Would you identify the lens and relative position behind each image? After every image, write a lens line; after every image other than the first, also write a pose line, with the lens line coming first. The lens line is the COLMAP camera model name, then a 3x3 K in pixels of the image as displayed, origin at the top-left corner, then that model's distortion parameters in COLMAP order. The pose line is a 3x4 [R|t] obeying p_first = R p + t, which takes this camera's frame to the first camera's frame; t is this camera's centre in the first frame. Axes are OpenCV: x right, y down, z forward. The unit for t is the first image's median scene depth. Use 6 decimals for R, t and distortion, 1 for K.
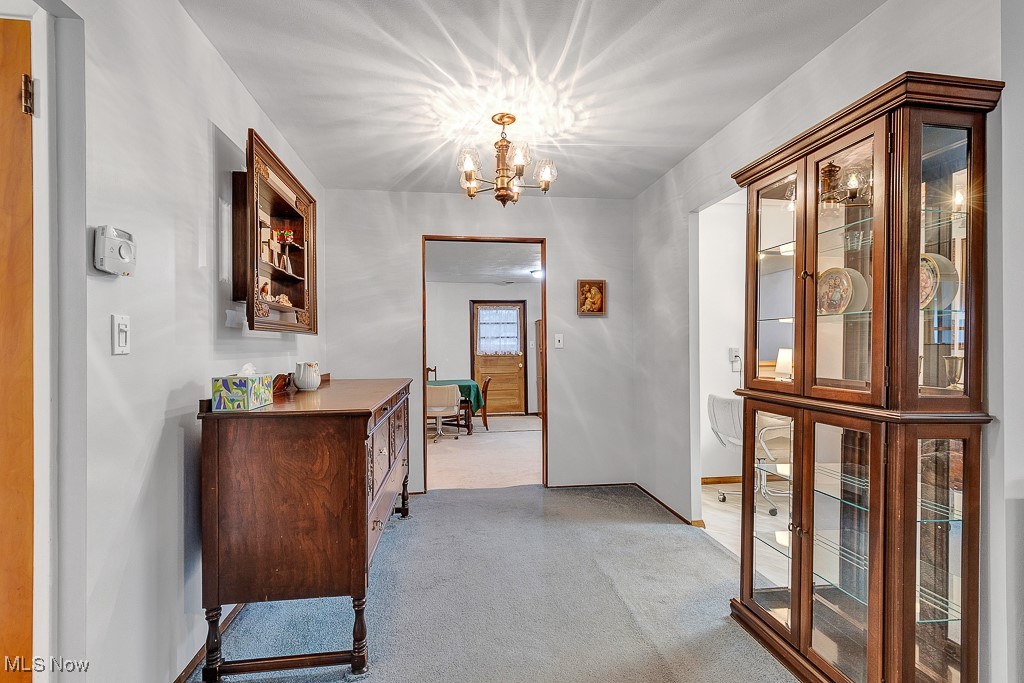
lens RADIAL K [[498.6, 0, 512.0], [0, 498.6, 341.5], [0, 0, 1]] dist [0.011864, 0.000146]
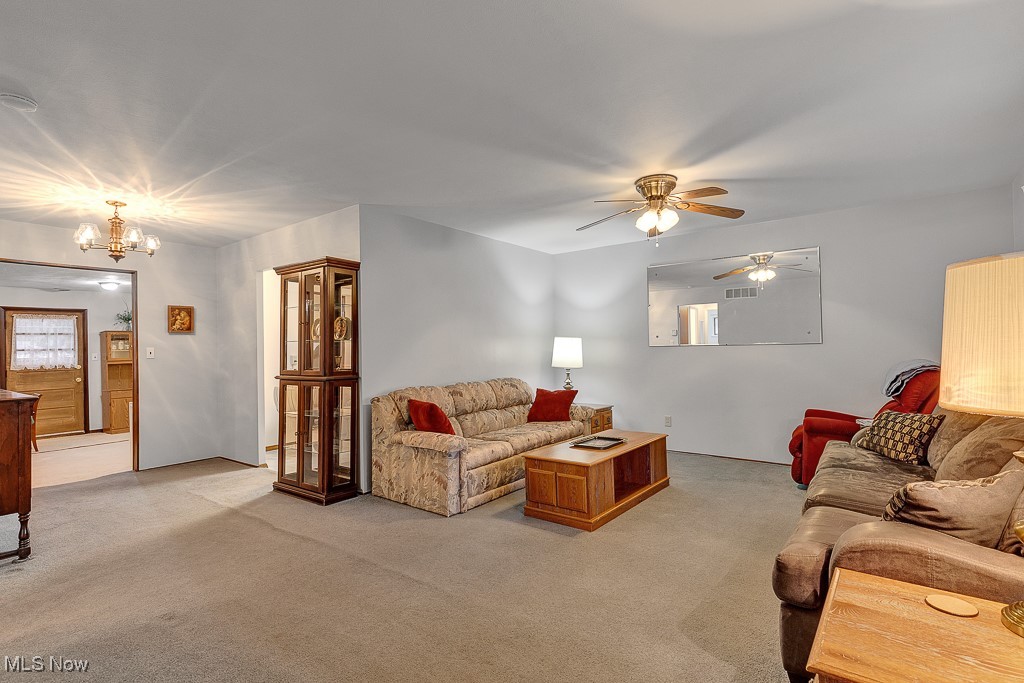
lens RADIAL K [[498.6, 0, 512.0], [0, 498.6, 341.5], [0, 0, 1]] dist [0.011864, 0.000146]
pose [[0.717582, -0.000265, 0.696474, -0.134258], [0.012825, 0.999835, -0.012833, -0.001919], [-0.696356, 0.018141, 0.717468, -0.552323]]
